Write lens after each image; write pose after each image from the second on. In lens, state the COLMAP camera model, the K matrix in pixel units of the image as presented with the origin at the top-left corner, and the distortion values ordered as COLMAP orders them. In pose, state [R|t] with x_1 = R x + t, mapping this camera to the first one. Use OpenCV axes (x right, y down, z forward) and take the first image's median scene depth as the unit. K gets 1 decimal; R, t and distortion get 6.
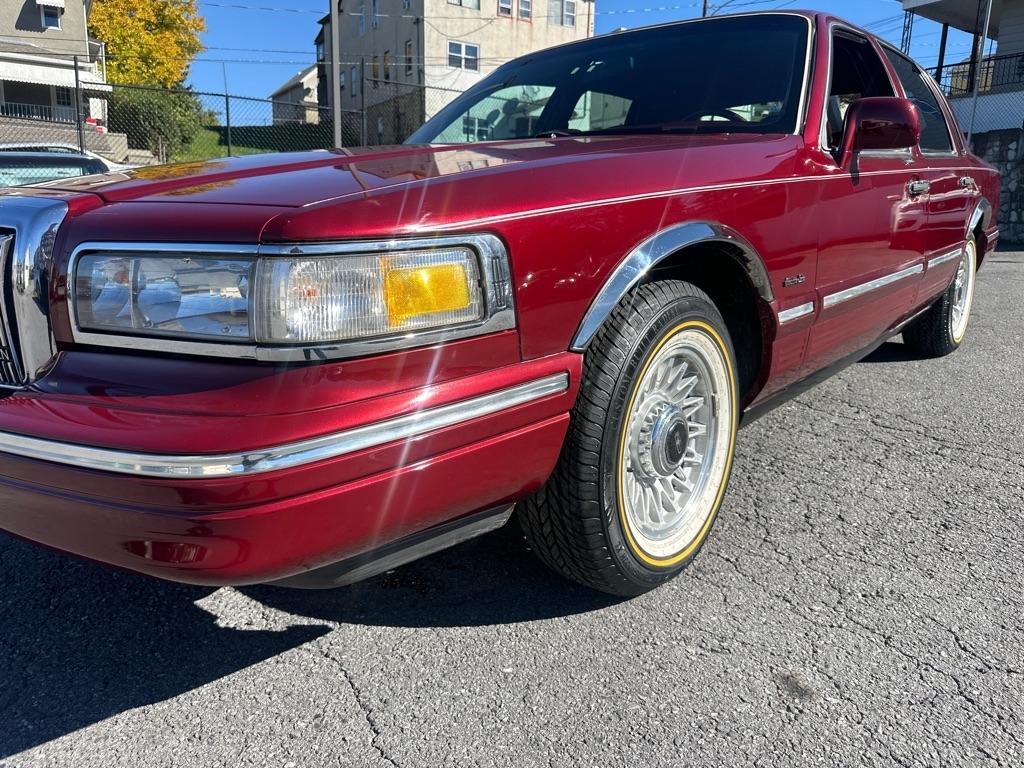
lens RADIAL K [[729.8, 0, 516.8], [0, 729.8, 387.8], [0, 0, 1]] dist [-0.012385, 0.003033]
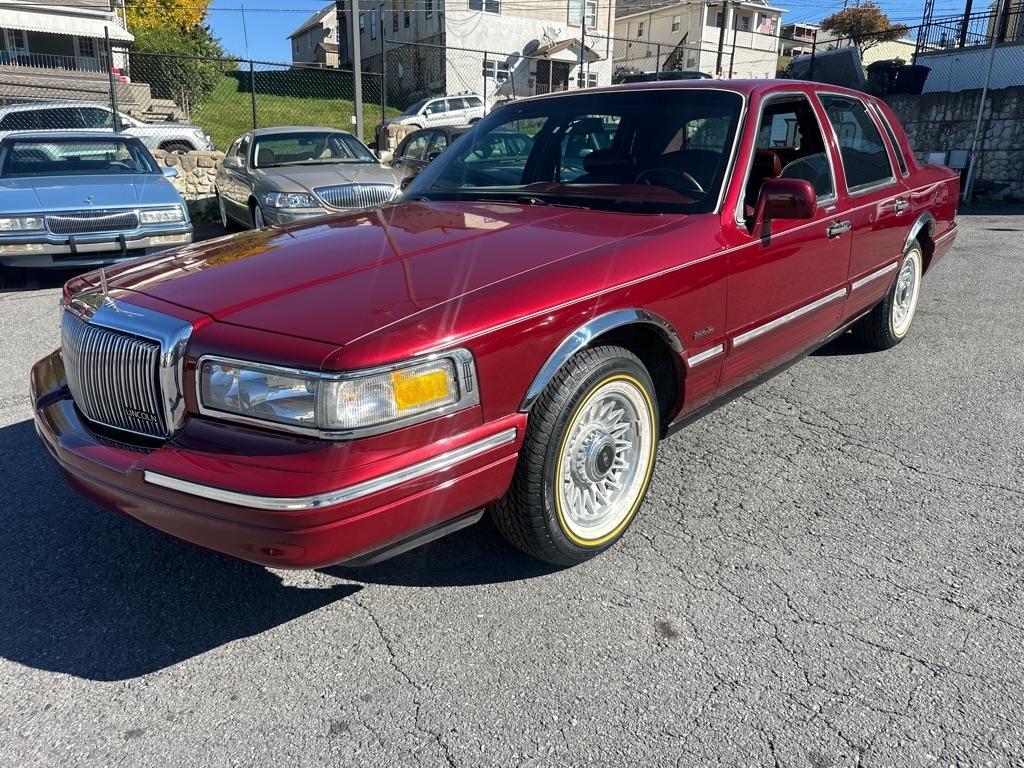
lens RADIAL K [[723.9, 0, 525.3], [0, 723.9, 380.8], [0, 0, 1]] dist [0.029178, -0.045223]
pose [[0.999806, 0.005724, -0.018866, 0.090589], [-0.004410, 0.997611, 0.068948, -0.172766], [0.019215, -0.068851, 0.997442, -0.394544]]
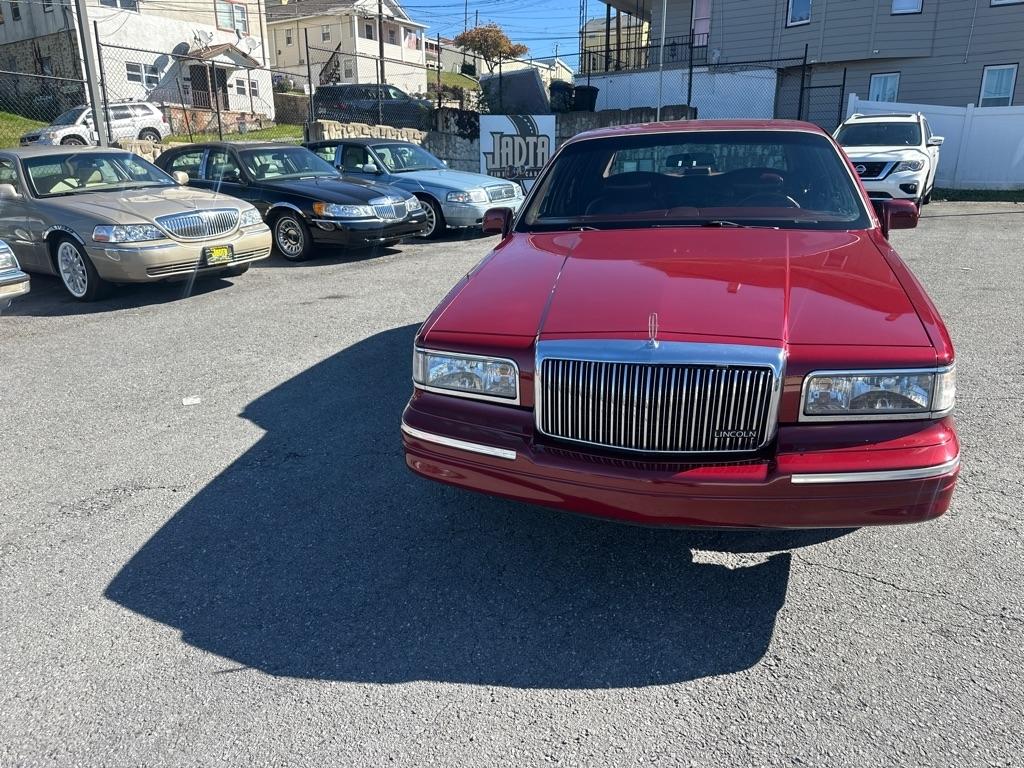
lens RADIAL K [[729.8, 0, 516.8], [0, 729.8, 387.8], [0, 0, 1]] dist [-0.012385, 0.003033]
pose [[0.902298, -0.140370, 0.407621, -1.439408], [0.112173, 0.989383, 0.092404, -0.287319], [-0.416264, -0.037652, 0.908464, -0.298071]]
